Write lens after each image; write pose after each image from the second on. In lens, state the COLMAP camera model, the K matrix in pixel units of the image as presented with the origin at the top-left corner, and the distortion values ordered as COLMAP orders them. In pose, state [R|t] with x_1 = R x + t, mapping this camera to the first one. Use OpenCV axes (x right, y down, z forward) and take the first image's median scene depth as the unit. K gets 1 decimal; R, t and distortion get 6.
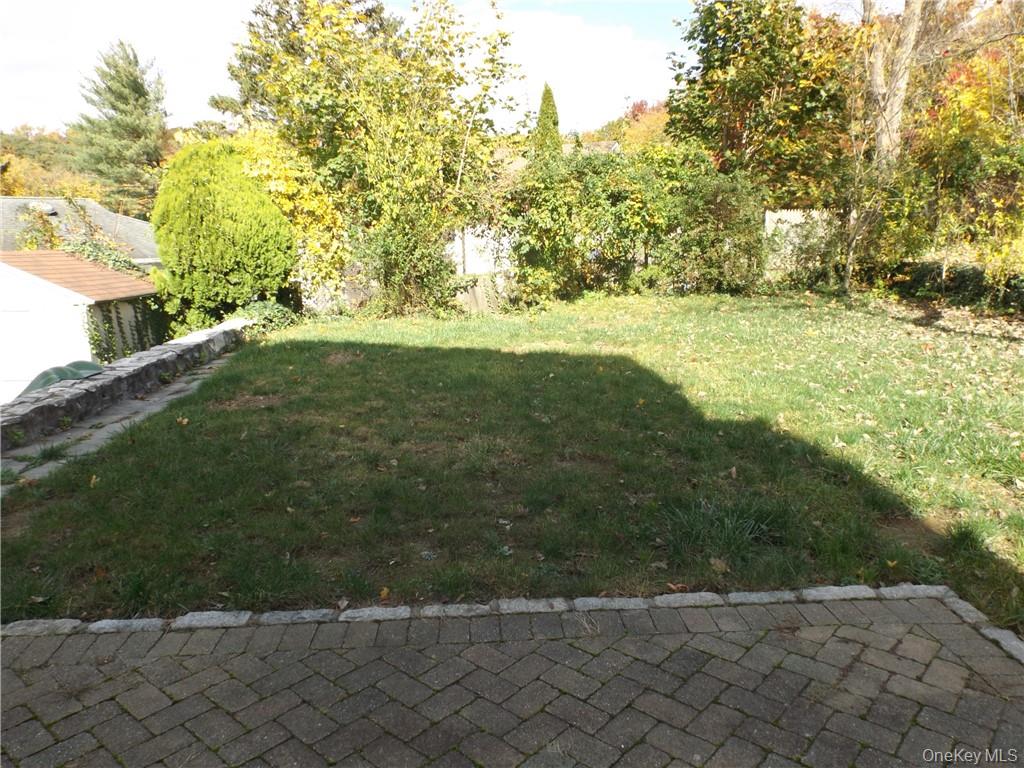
lens RADIAL K [[720.9, 0, 516.6], [0, 720.9, 383.4], [0, 0, 1]] dist [0.007701, 0.000116]
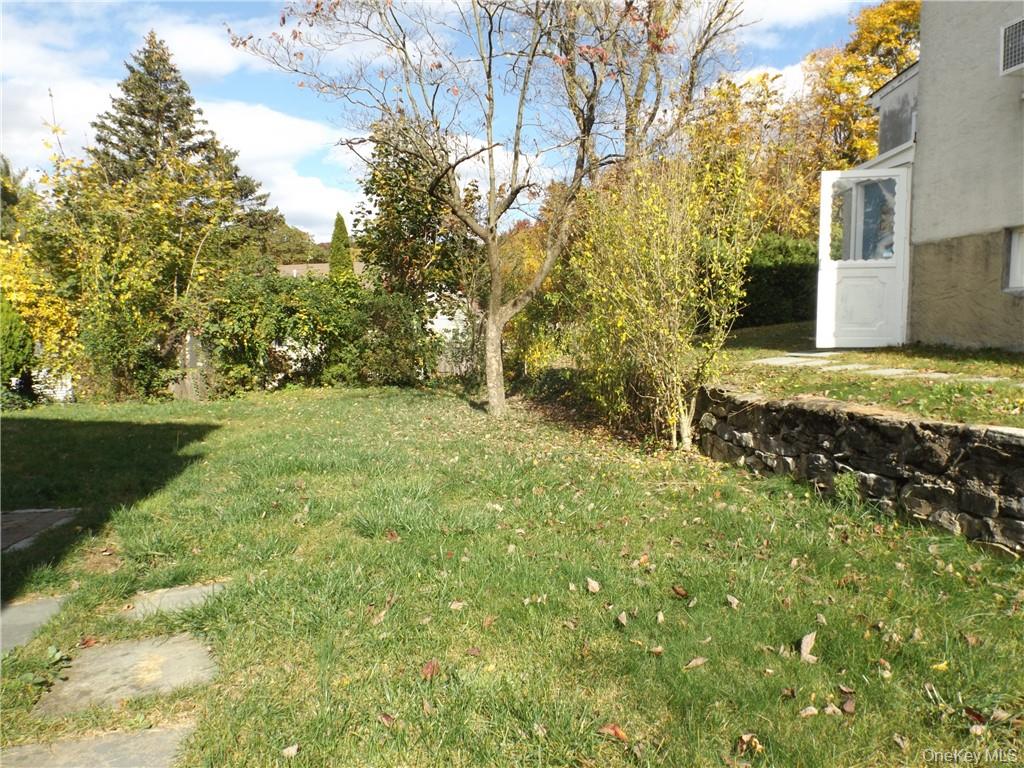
lens RADIAL K [[720.9, 0, 516.6], [0, 720.9, 383.4], [0, 0, 1]] dist [0.007701, 0.000116]
pose [[0.992998, 0.004596, 0.118038, 0.358902], [0.012239, 0.989862, -0.141504, 0.055136], [-0.117492, 0.141958, 0.982875, -0.279919]]
